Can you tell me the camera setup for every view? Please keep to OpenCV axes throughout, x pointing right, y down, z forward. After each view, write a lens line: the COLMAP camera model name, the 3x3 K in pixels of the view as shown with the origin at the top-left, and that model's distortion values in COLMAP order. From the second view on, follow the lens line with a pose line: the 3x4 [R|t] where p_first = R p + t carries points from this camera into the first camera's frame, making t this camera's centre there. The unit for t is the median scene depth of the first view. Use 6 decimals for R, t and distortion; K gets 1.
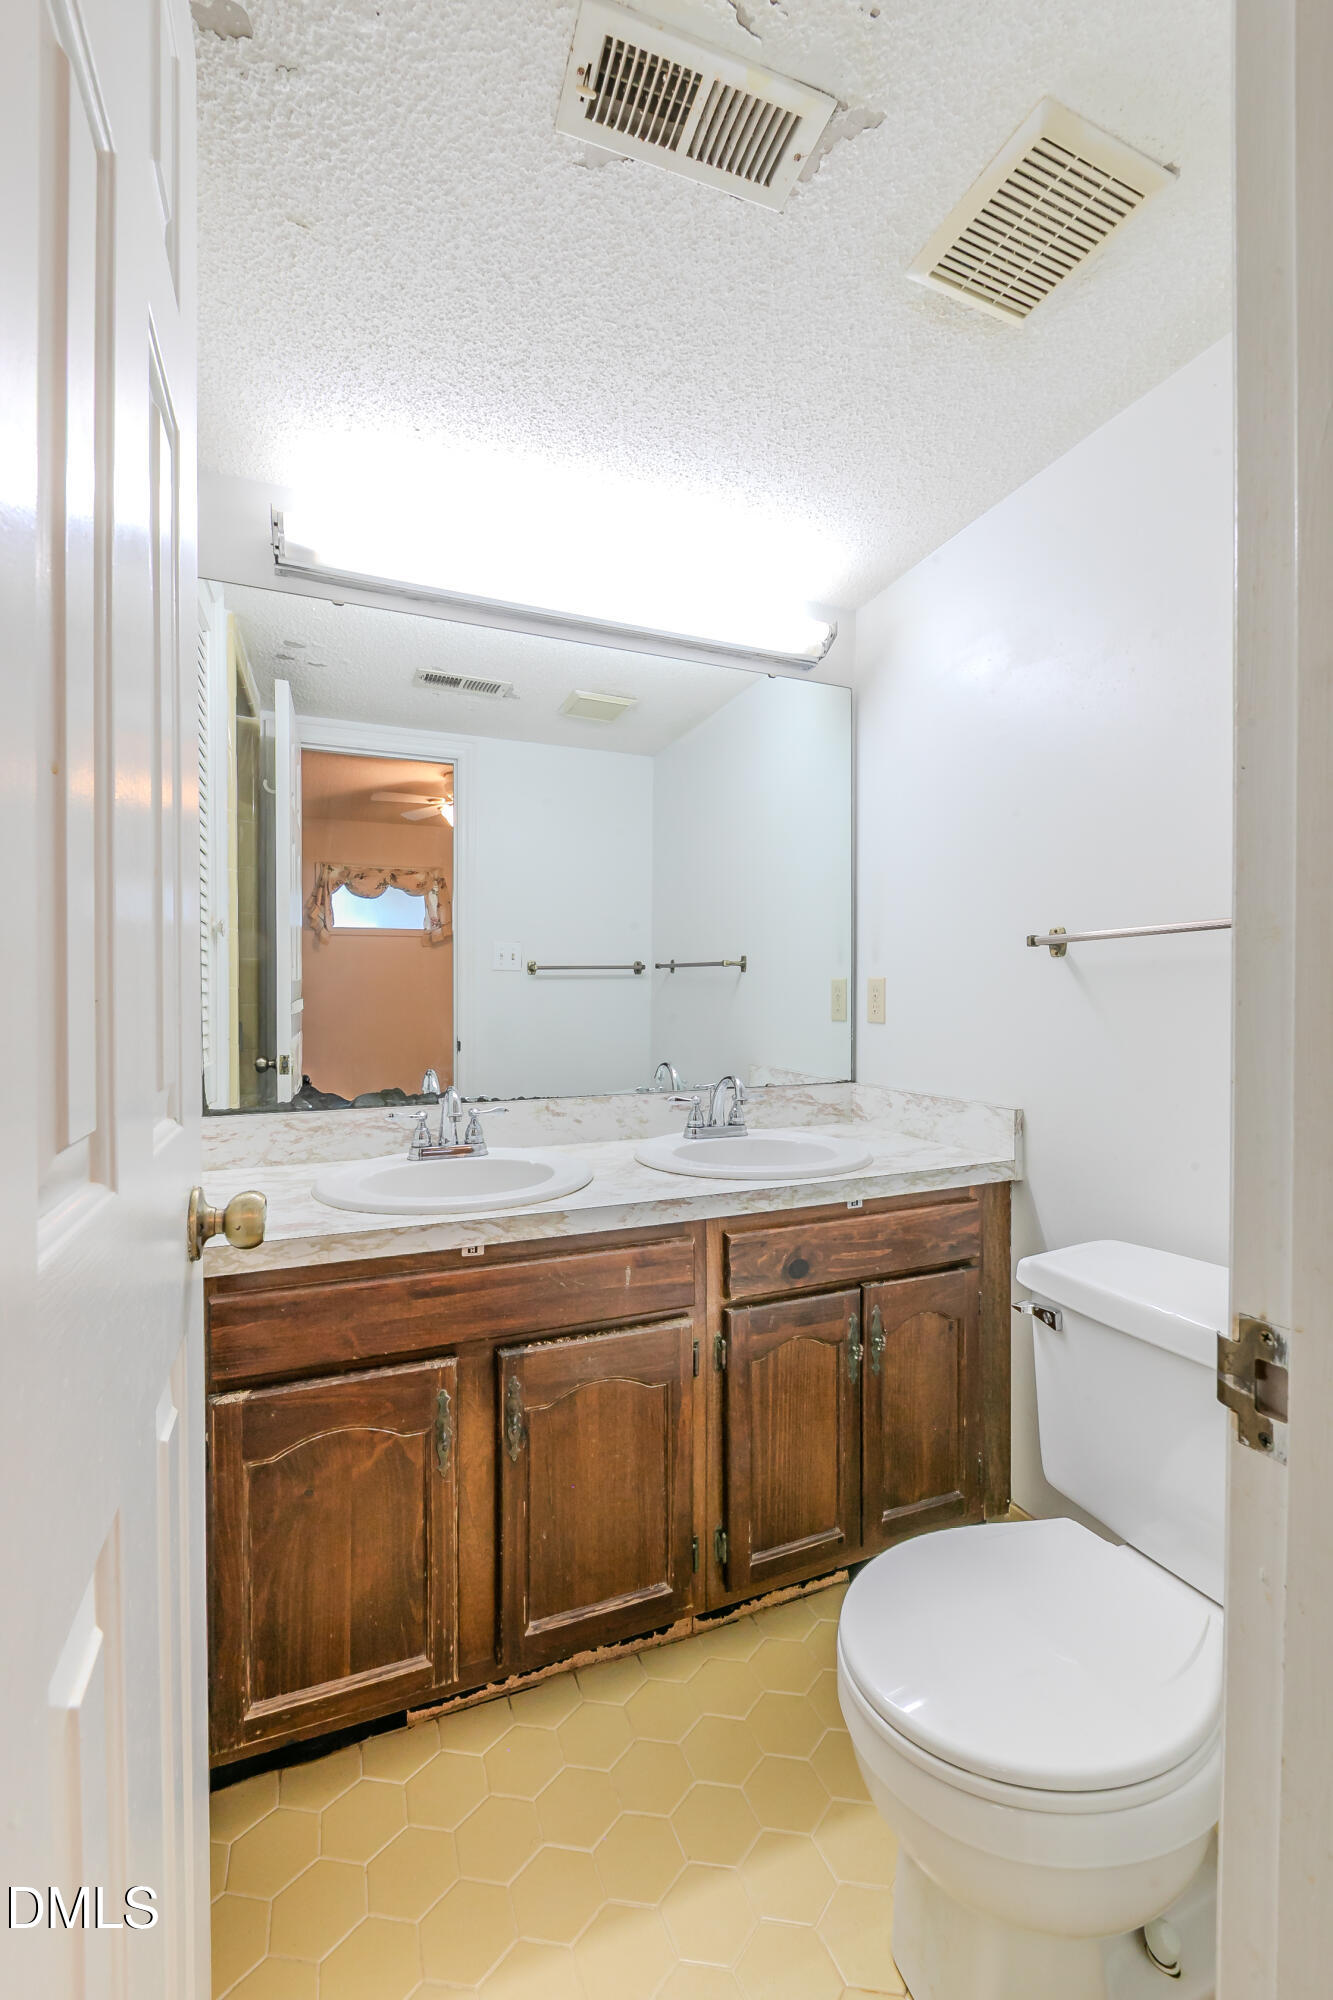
lens RADIAL K [[810.0, 0, 669.4], [0, 810.0, 1000.2], [0, 0, 1]] dist [0.000312, -0.000407]
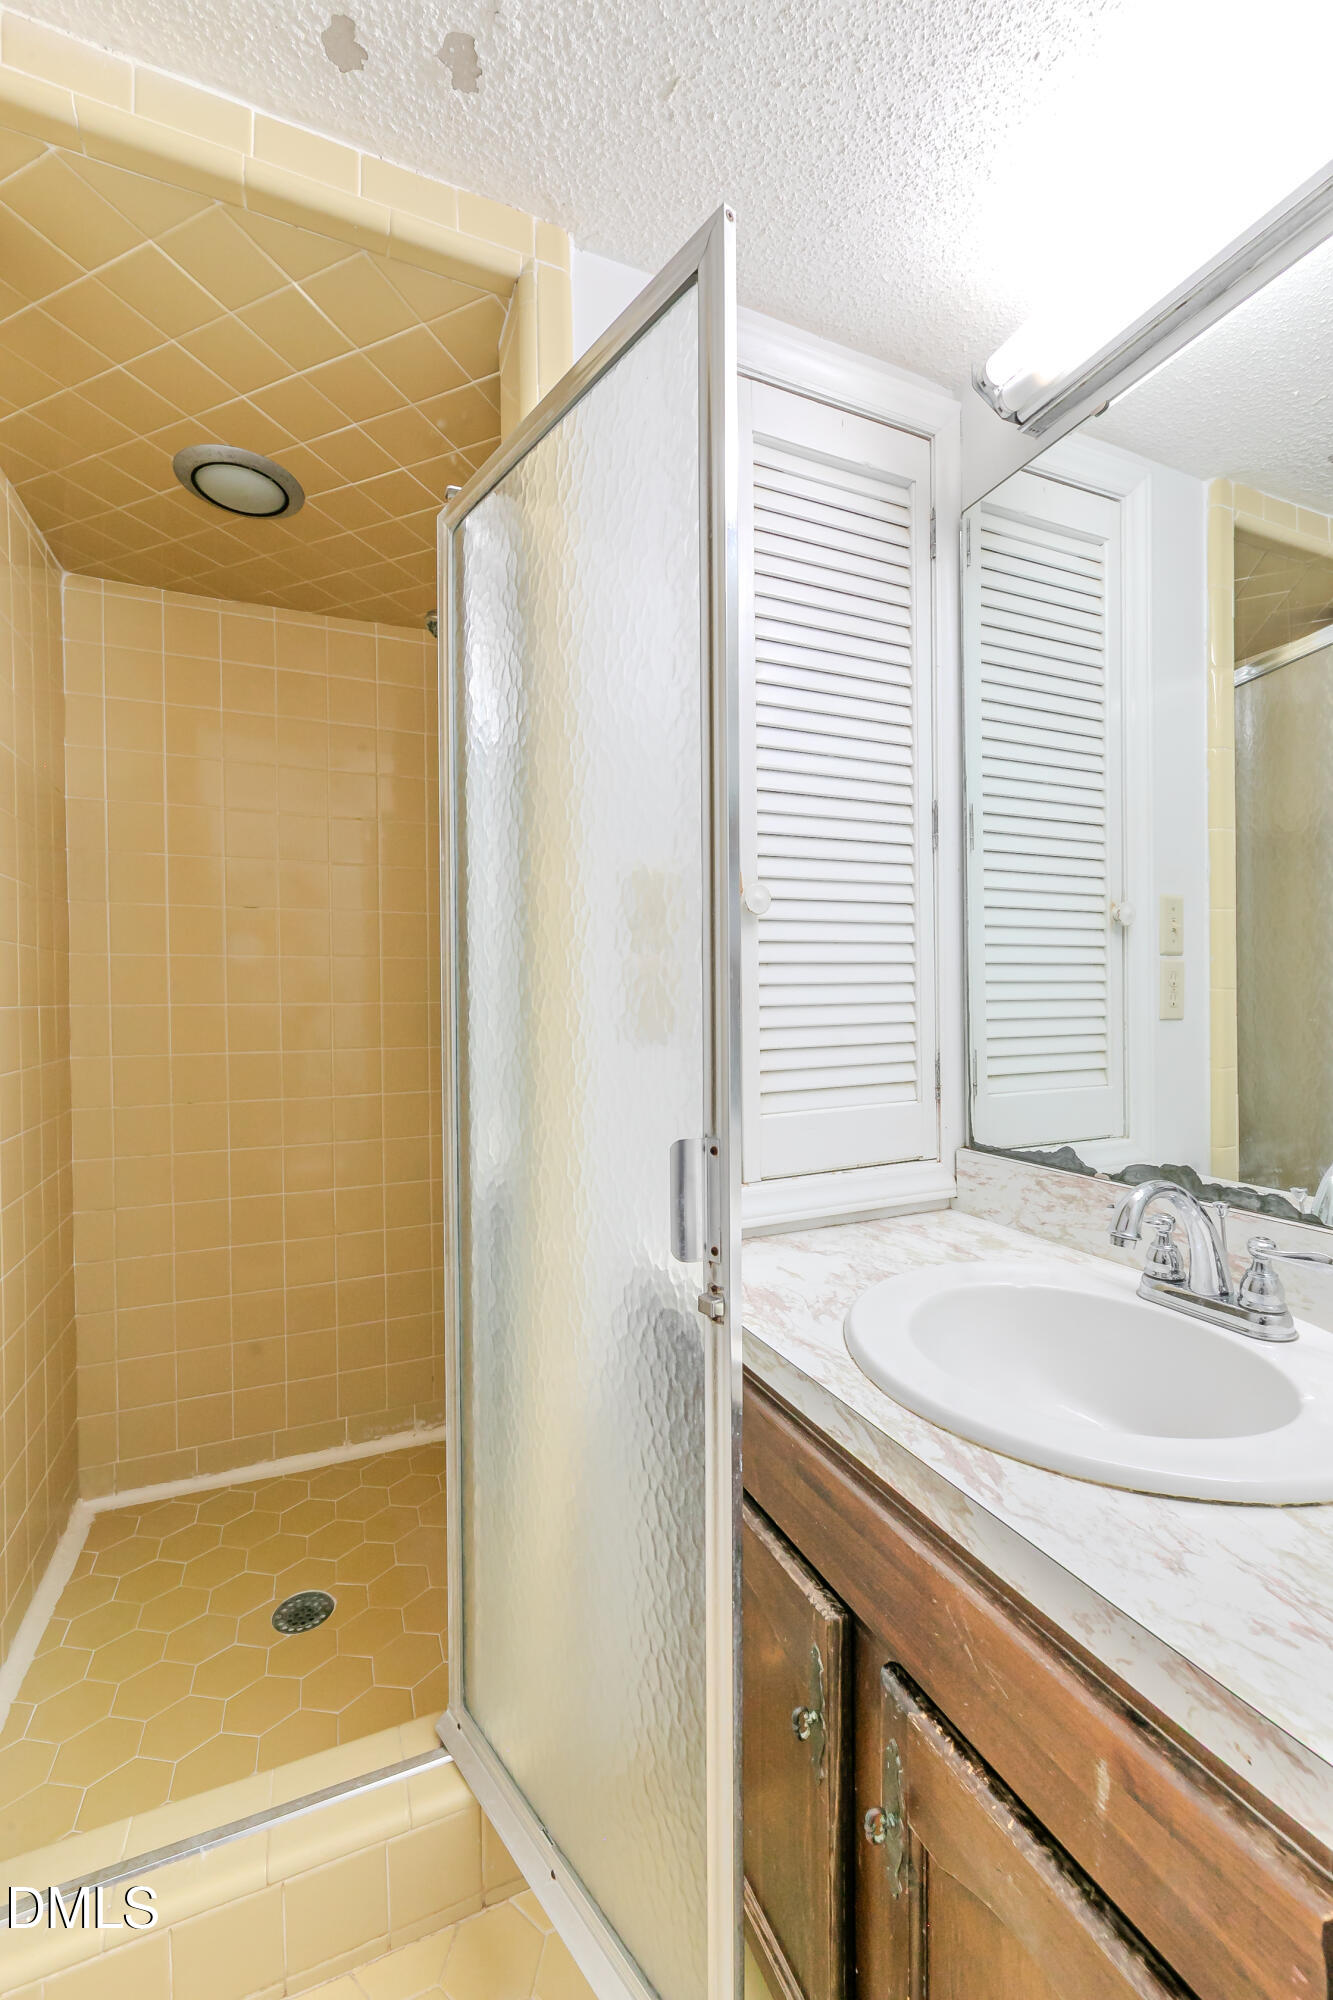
lens RADIAL K [[810.0, 0, 665.0], [0, 810.0, 1003.0], [0, 0, 1]] dist [0.000312, -0.000407]
pose [[0.019981, 0.011866, -0.999730, 0.267197], [0.007807, 0.999897, 0.012024, -0.022071], [0.999770, -0.008046, 0.019886, 0.675529]]
